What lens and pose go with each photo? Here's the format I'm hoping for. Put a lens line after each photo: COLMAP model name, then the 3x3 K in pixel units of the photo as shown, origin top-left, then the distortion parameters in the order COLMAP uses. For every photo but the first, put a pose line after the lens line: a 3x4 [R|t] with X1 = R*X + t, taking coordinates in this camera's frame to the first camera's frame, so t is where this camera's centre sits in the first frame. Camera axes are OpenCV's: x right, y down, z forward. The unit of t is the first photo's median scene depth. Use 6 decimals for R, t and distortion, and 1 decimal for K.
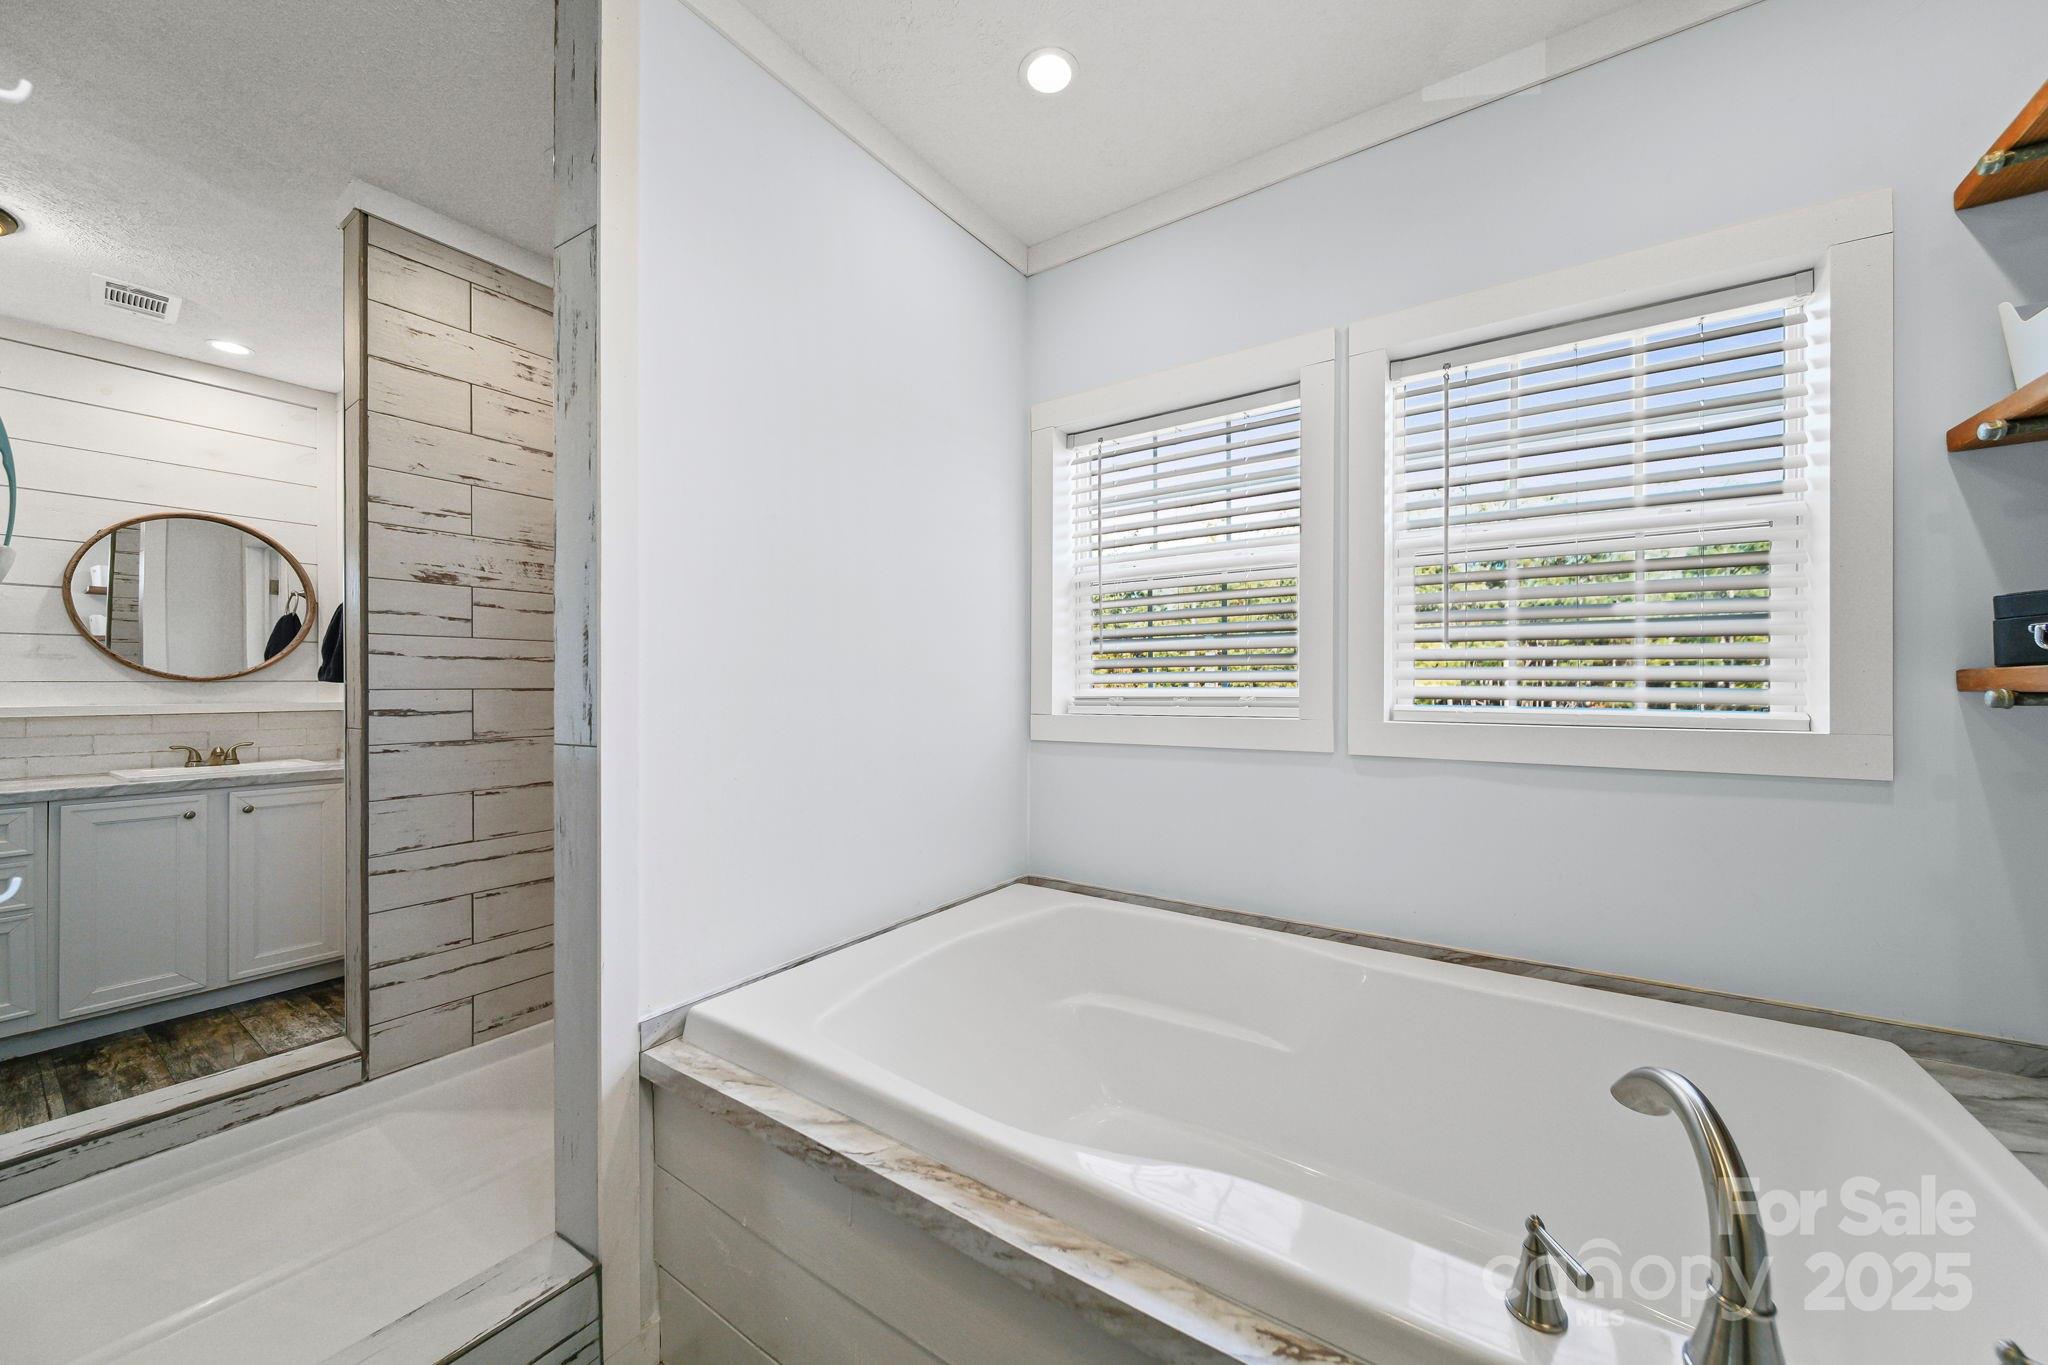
lens RADIAL K [[744.6, 0, 1026.2], [0, 744.6, 679.5], [0, 0, 1]] dist [-0.000251, -0.001397]
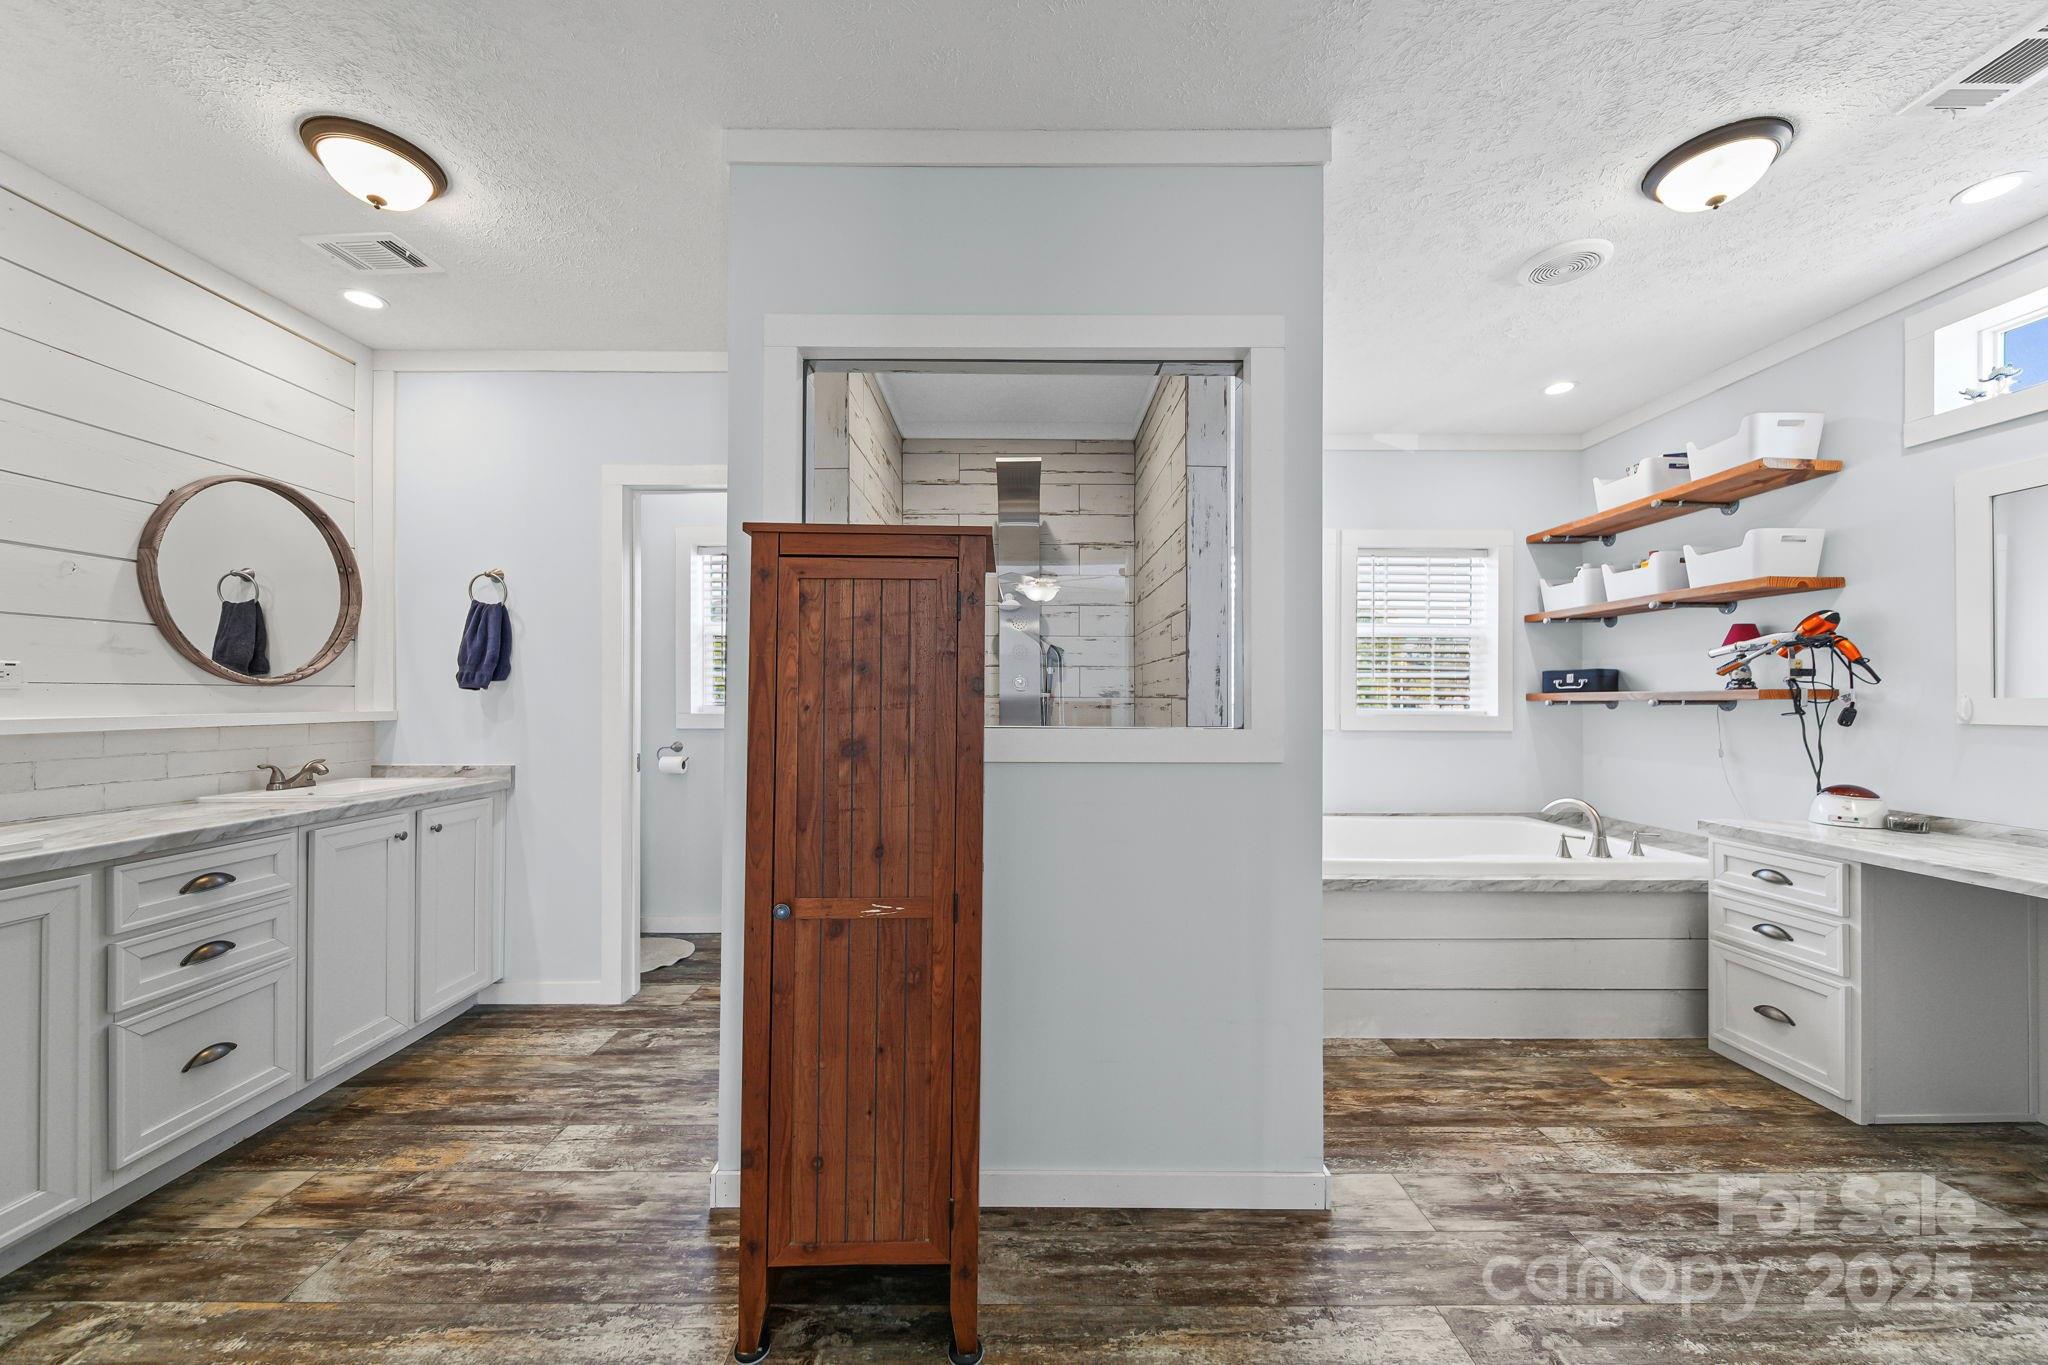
lens RADIAL K [[744.6, 0, 1028.0], [0, 744.6, 681.2], [0, 0, 1]] dist [-0.000251, -0.001397]
pose [[0.822351, 0.014629, 0.568792, -1.127046], [-0.012429, 0.999893, -0.007746, -0.007089], [-0.568844, -0.000699, 0.822445, -0.182859]]
